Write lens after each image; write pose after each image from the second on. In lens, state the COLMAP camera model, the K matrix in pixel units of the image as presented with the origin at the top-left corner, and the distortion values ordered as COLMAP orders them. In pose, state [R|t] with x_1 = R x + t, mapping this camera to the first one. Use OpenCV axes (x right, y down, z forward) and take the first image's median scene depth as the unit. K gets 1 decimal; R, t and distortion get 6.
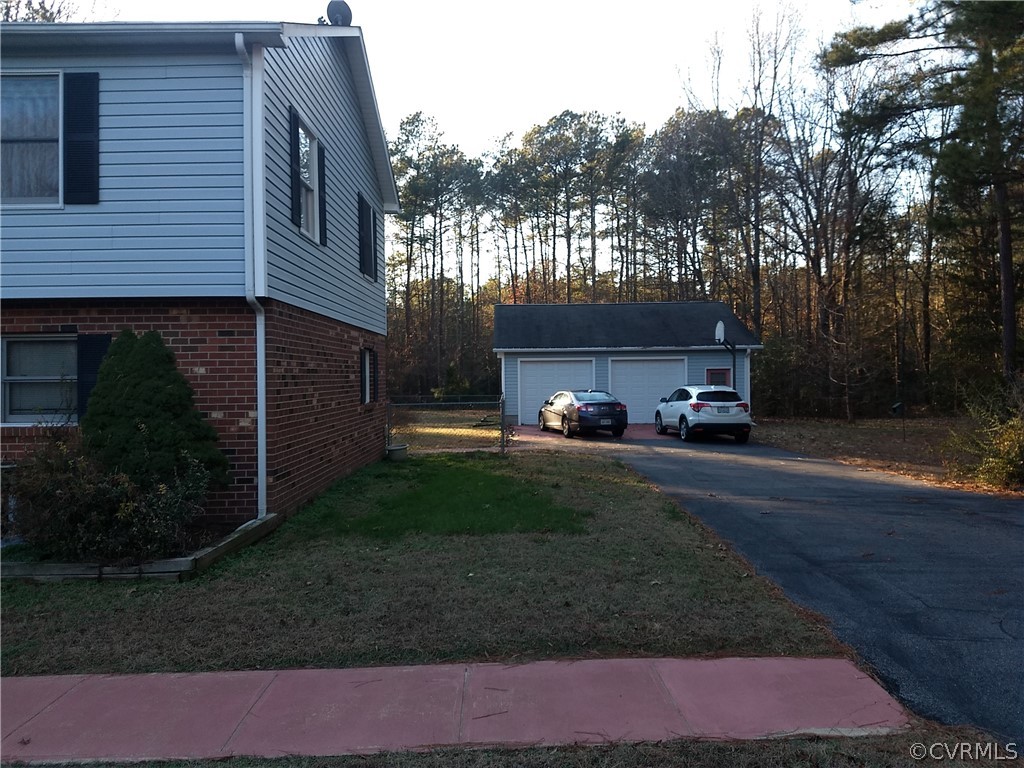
lens RADIAL K [[790.2, 0, 517.3], [0, 790.2, 369.1], [0, 0, 1]] dist [0.204582, -0.335455]
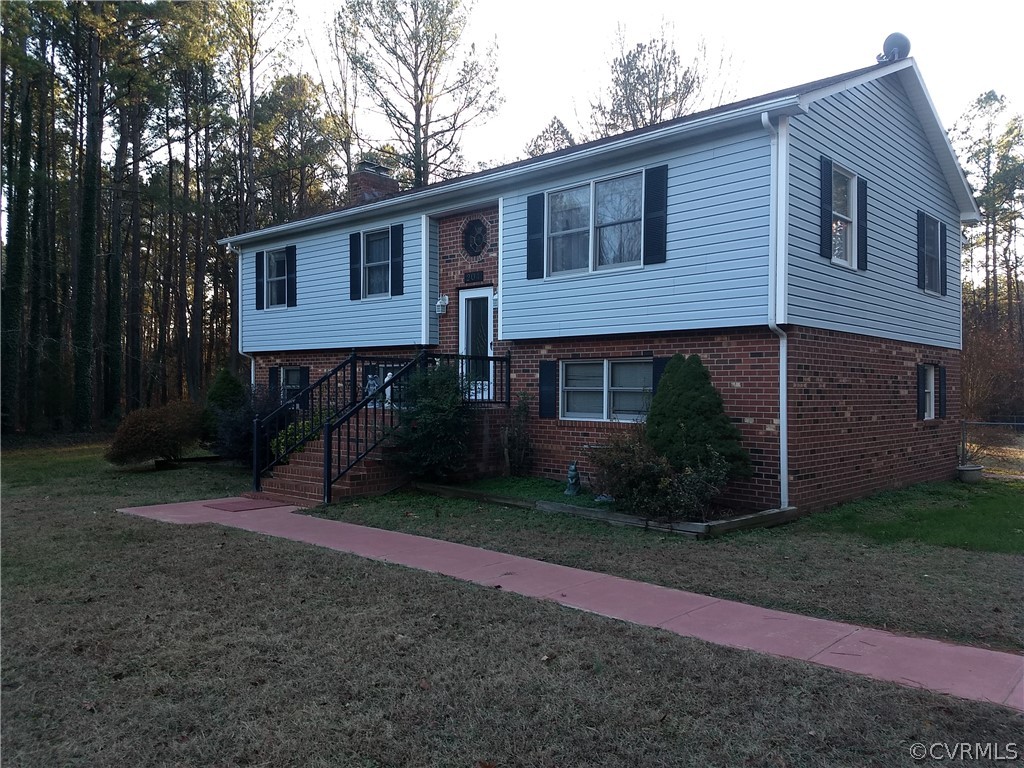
lens RADIAL K [[790.2, 0, 517.3], [0, 790.2, 369.1], [0, 0, 1]] dist [0.204582, -0.335455]
pose [[0.729694, -0.001931, -0.683771, 0.209508], [-0.009105, 0.999880, -0.012541, -0.003599], [0.683713, 0.015377, 0.729589, -0.139860]]
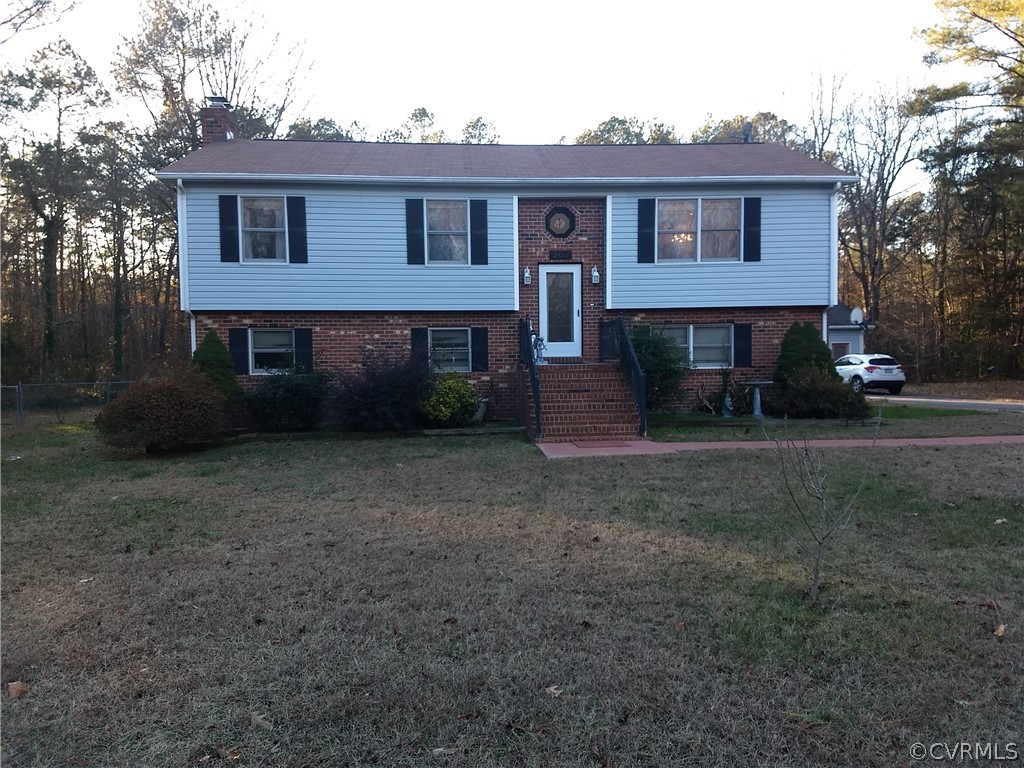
lens RADIAL K [[790.2, 0, 517.3], [0, 790.2, 369.1], [0, 0, 1]] dist [0.204582, -0.335455]
pose [[0.997400, -0.004064, 0.071956, -1.221140], [0.002174, 0.999651, 0.026322, 0.017891], [-0.072038, -0.026097, 0.997060, -0.974932]]
